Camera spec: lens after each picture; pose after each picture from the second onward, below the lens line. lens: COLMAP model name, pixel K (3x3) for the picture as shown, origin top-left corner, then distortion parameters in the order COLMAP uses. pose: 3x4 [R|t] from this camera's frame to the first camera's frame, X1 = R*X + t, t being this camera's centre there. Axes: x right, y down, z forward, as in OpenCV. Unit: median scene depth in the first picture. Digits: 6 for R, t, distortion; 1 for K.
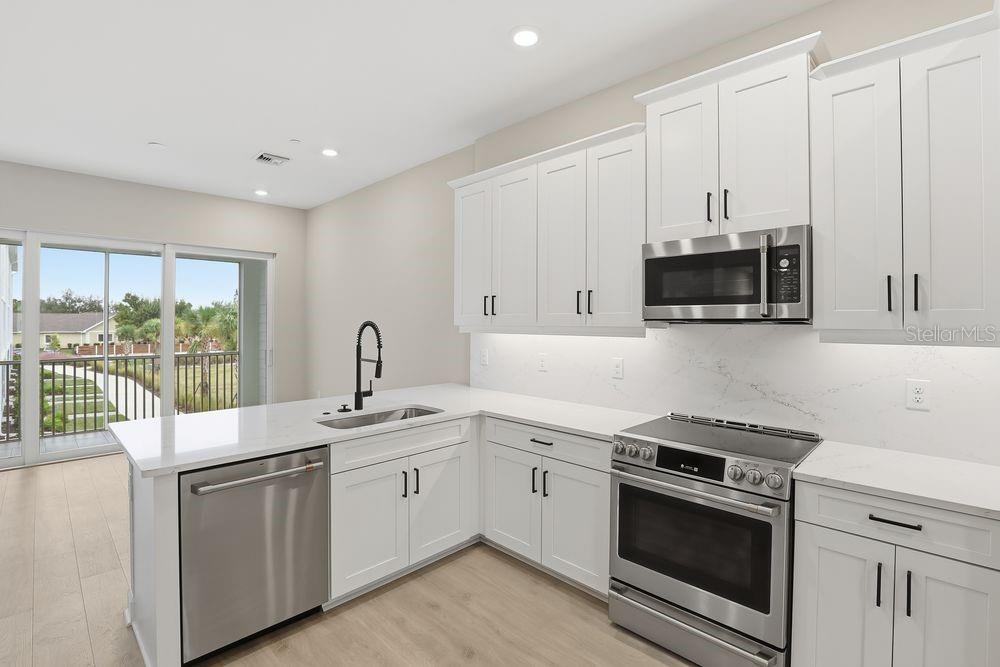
lens RADIAL K [[463.9, 0, 503.1], [0, 463.9, 323.2], [0, 0, 1]] dist [-0.028800, 0.001204]
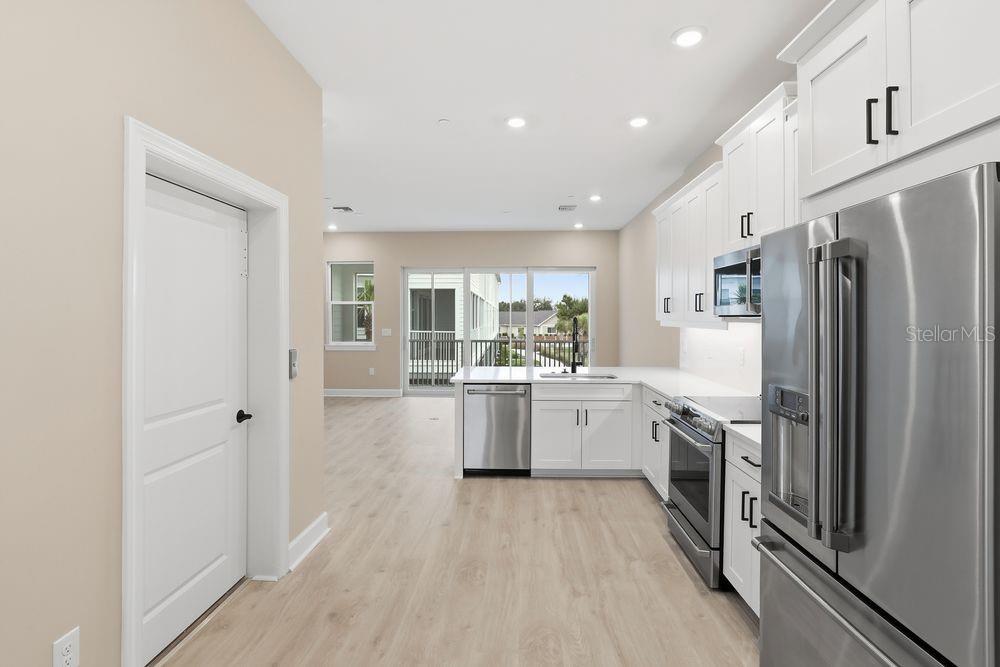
lens RADIAL K [[477.7, 0, 501.9], [0, 477.7, 318.1], [0, 0, 1]] dist [-0.031665, 0.000204]
pose [[0.672362, -0.000443, -0.740222, 0.752028], [-0.000738, 0.999999, -0.001269, 0.001363], [0.740222, 0.001399, 0.672361, -0.290528]]
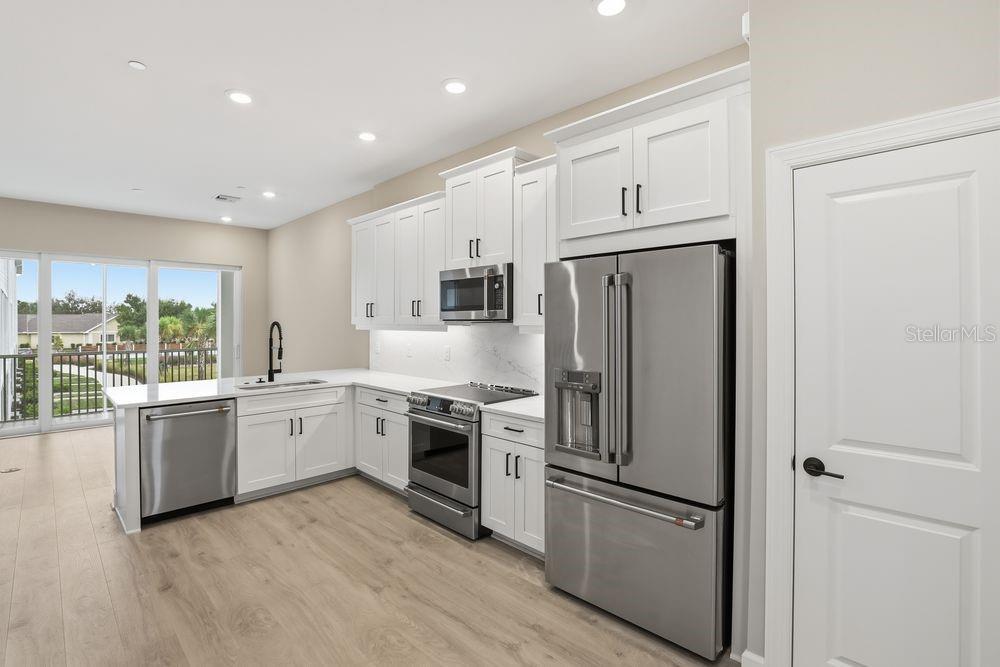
lens RADIAL K [[463.9, 0, 503.1], [0, 463.9, 323.2], [0, 0, 1]] dist [-0.028800, 0.001204]
pose [[0.999988, -0.003633, -0.003314, 0.441450], [0.003639, 0.999992, 0.001738, 0.001188], [0.003308, -0.001750, 0.999993, -0.473702]]
